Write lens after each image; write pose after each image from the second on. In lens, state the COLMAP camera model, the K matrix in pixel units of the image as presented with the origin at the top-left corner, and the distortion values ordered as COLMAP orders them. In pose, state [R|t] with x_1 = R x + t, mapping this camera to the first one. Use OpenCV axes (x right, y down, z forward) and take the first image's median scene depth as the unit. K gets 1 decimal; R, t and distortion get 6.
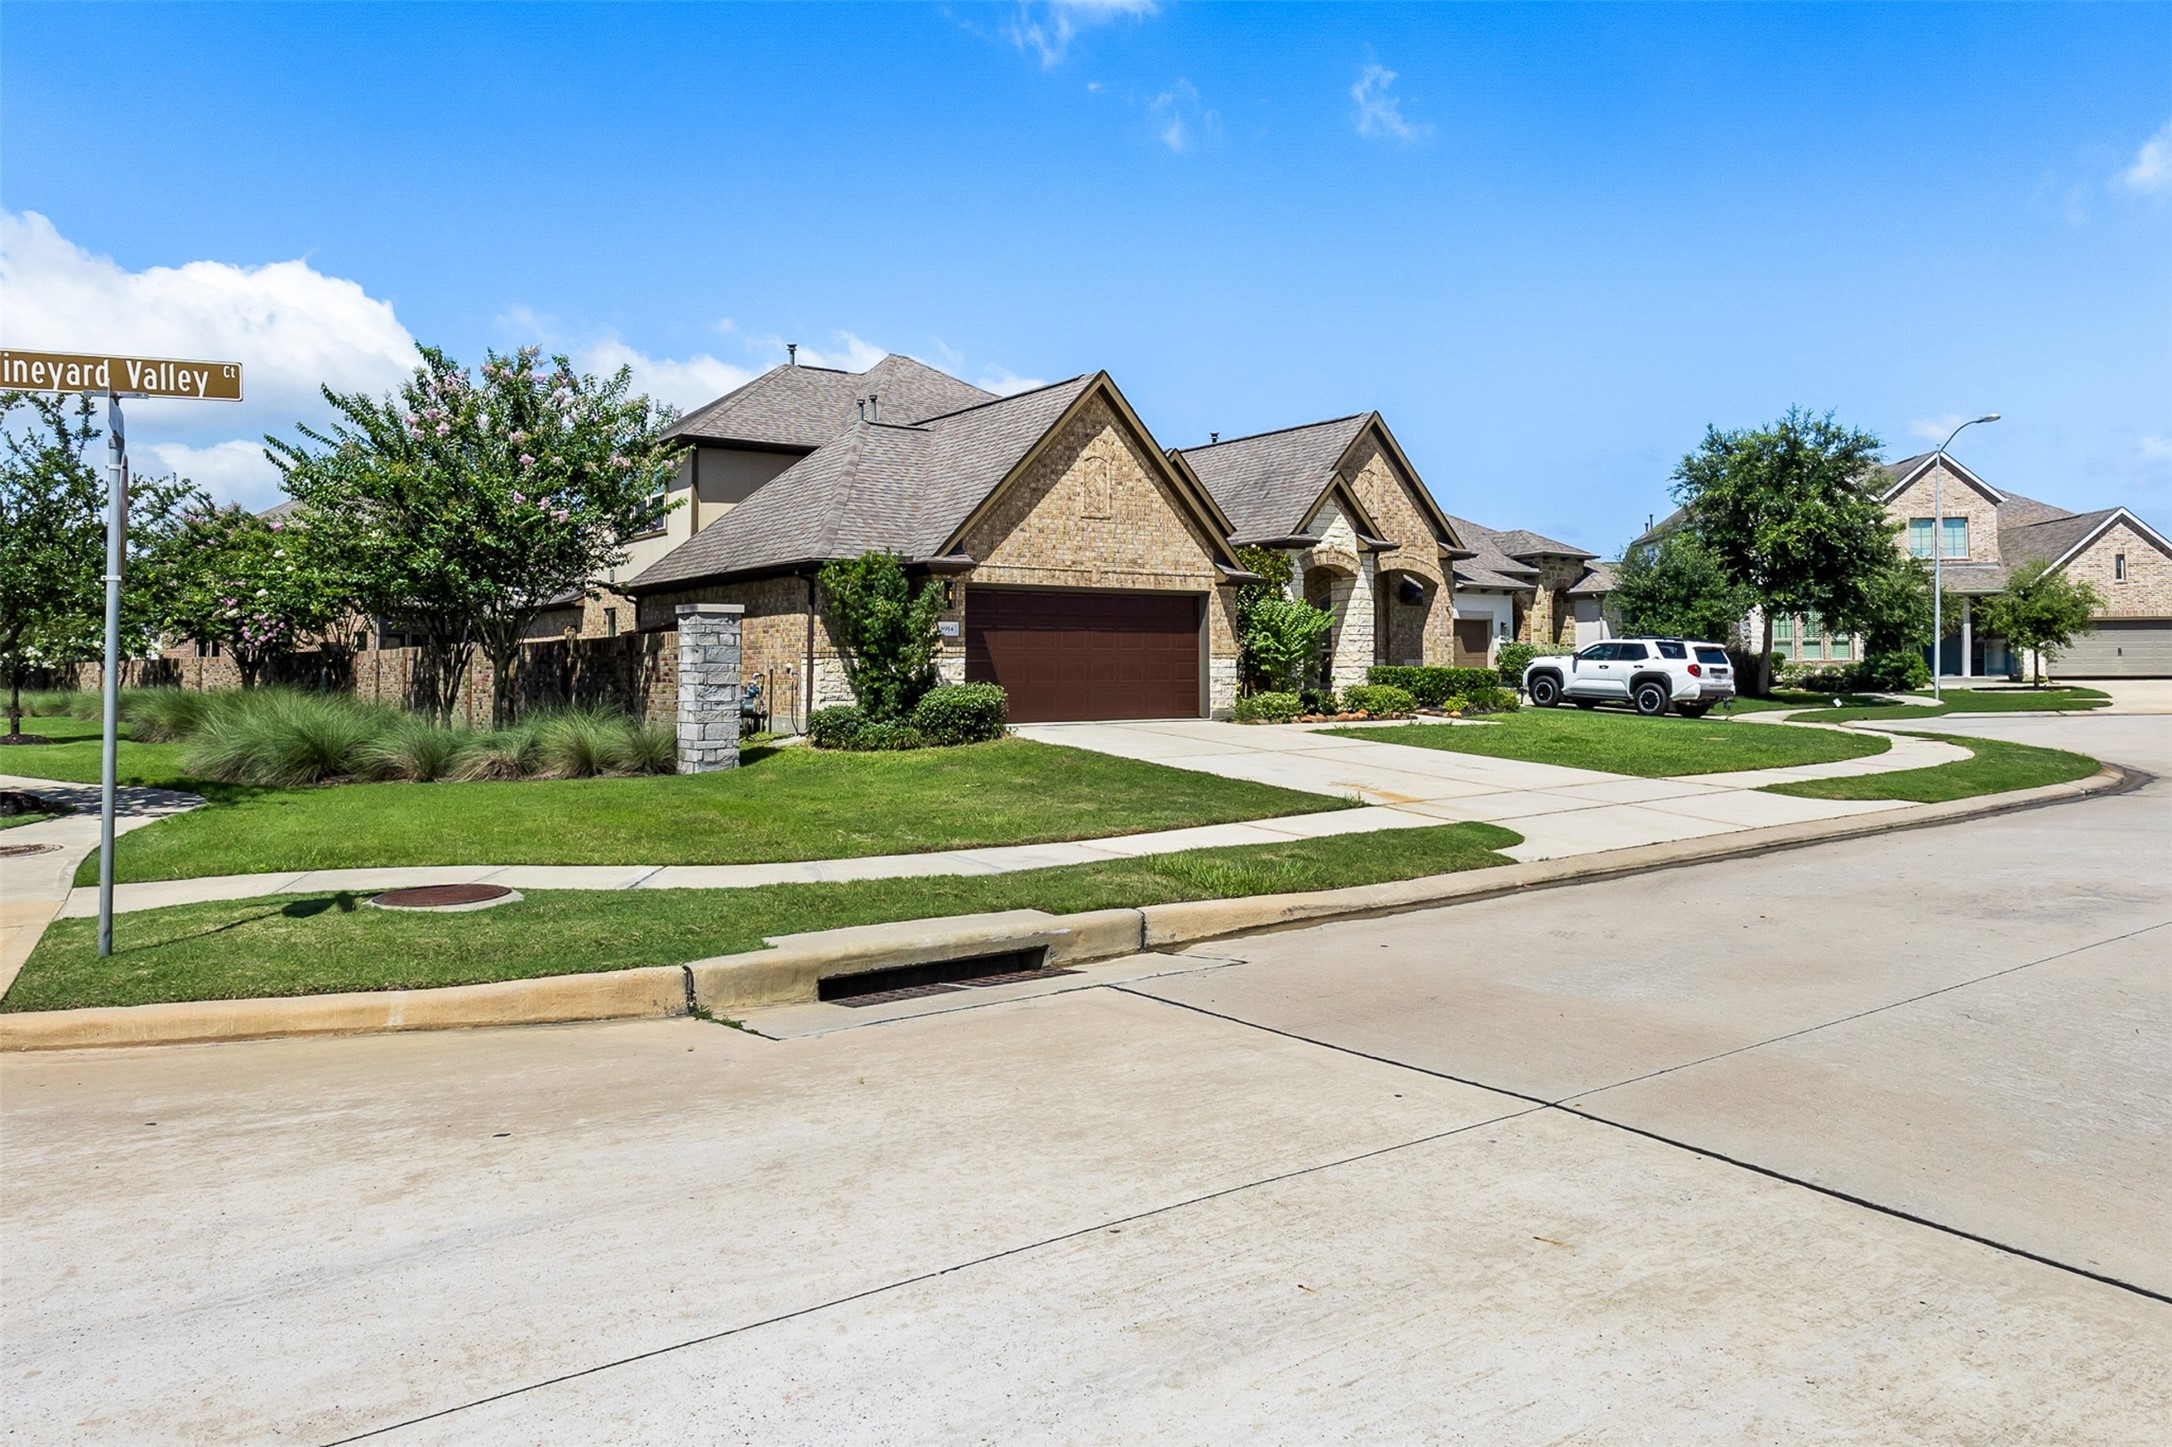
lens RADIAL K [[1391.1, 0, 1098.5], [0, 1391.1, 644.7], [0, 0, 1]] dist [0.031157, 0.000614]
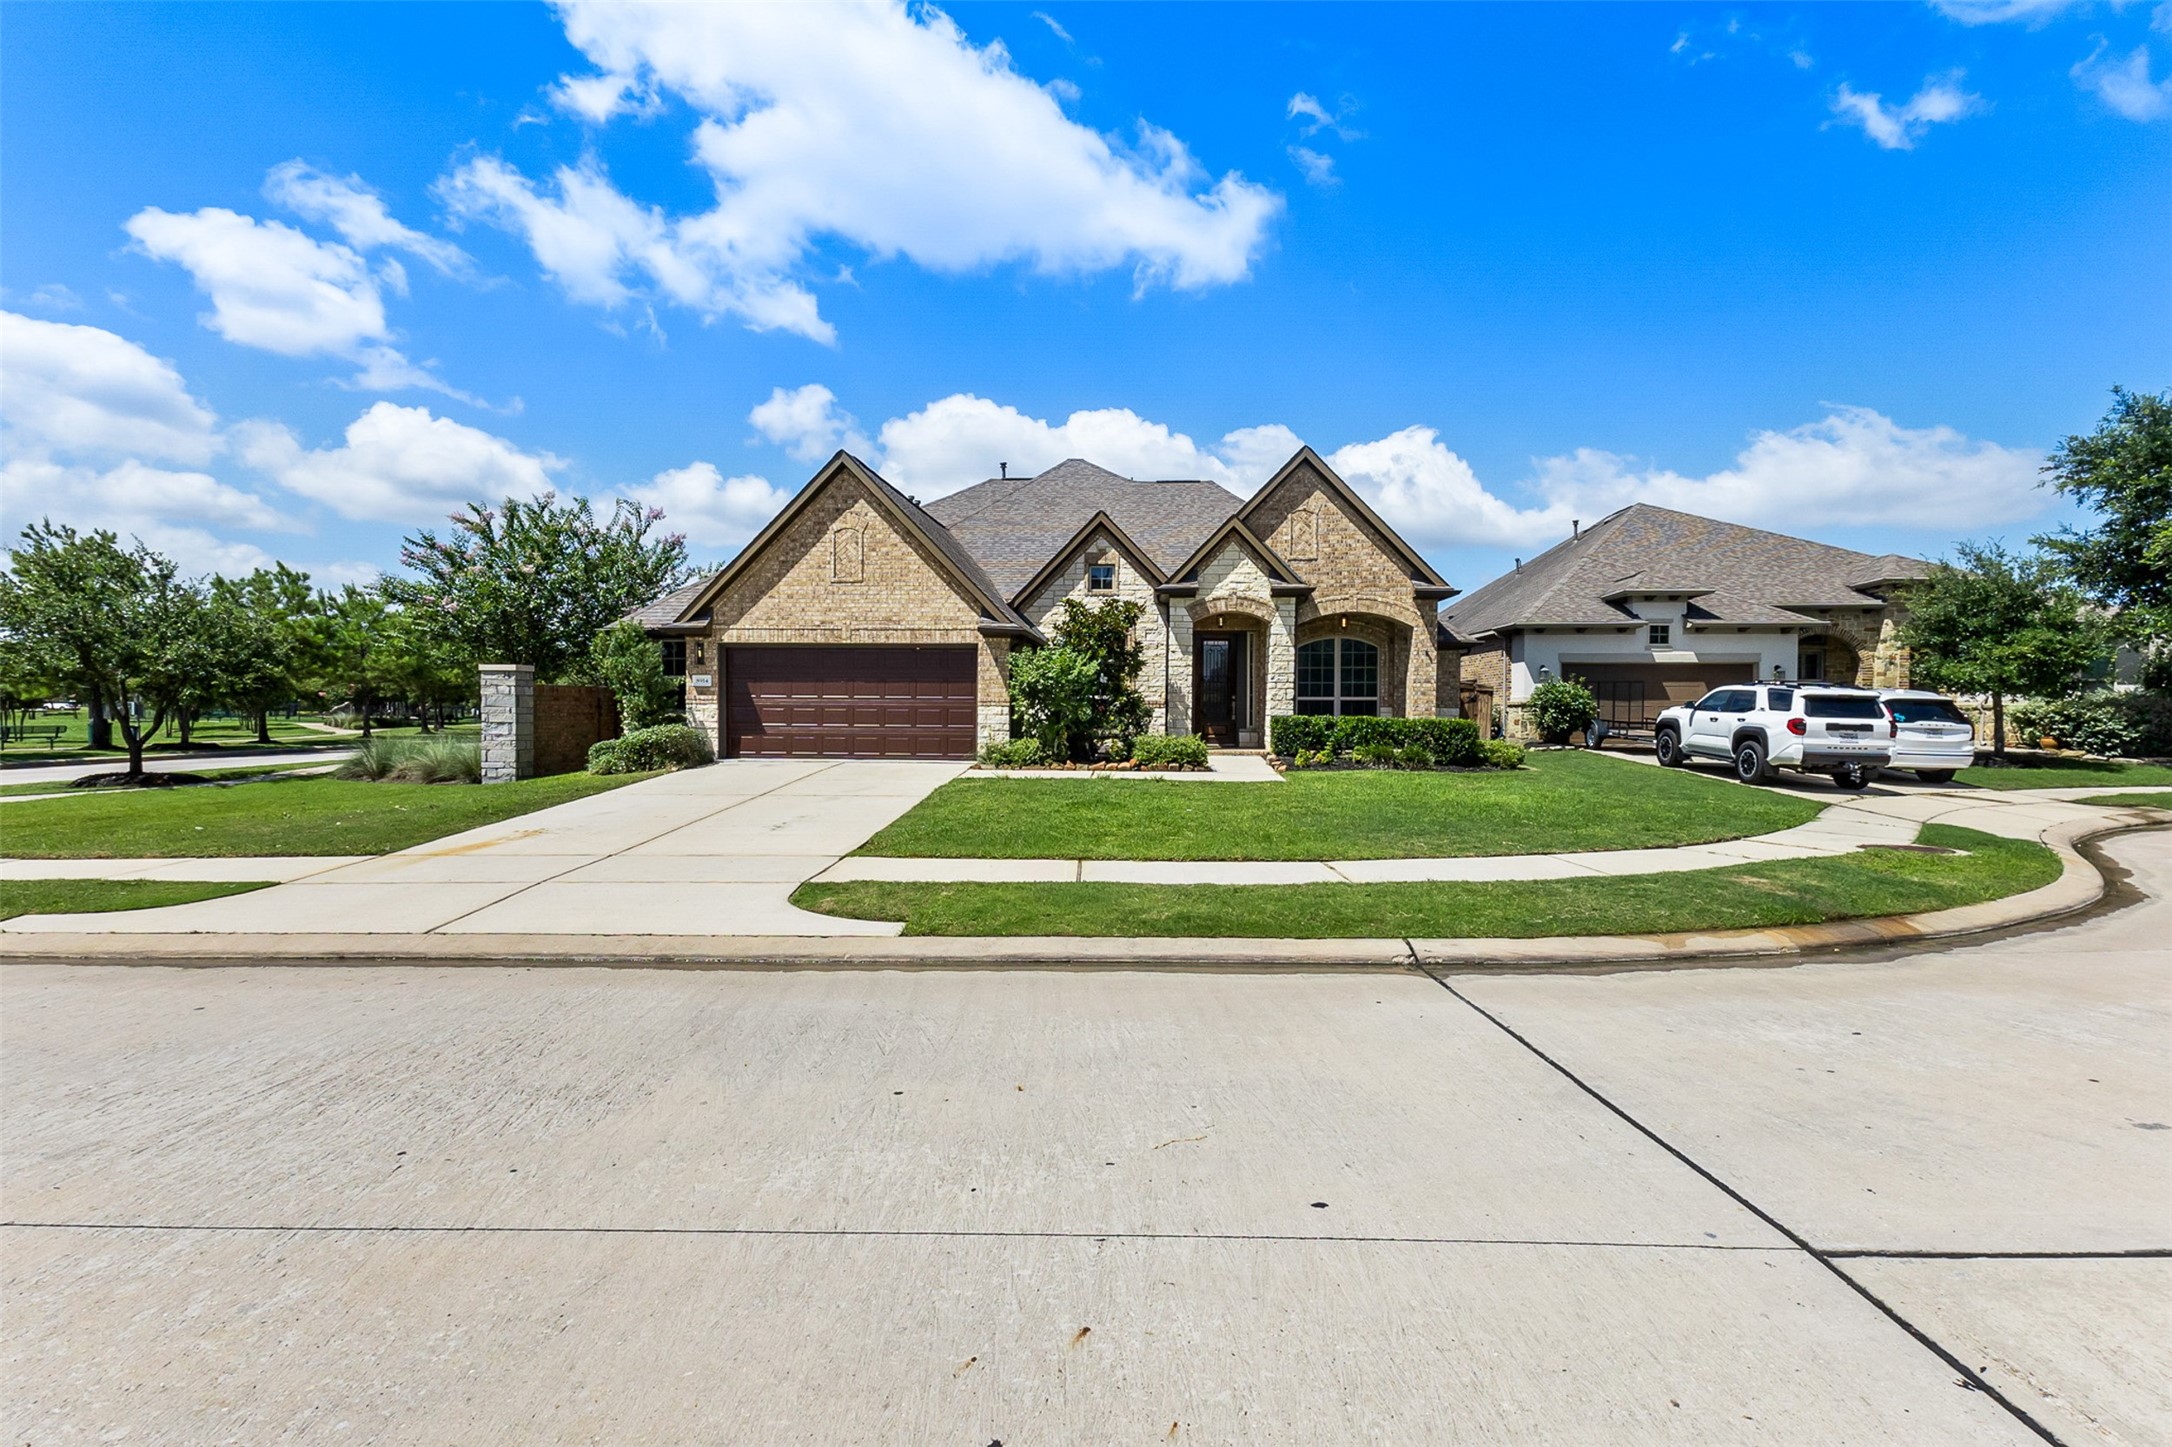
lens RADIAL K [[1002.4, 0, 1086.0], [0, 1002.4, 723.3], [0, 0, 1]] dist [0.002631, 0.000050]
pose [[0.780495, 0.019851, -0.624847, 0.624770], [0.001026, 0.999454, 0.033035, -0.002233], [0.625161, -0.026425, 0.780048, 0.448090]]
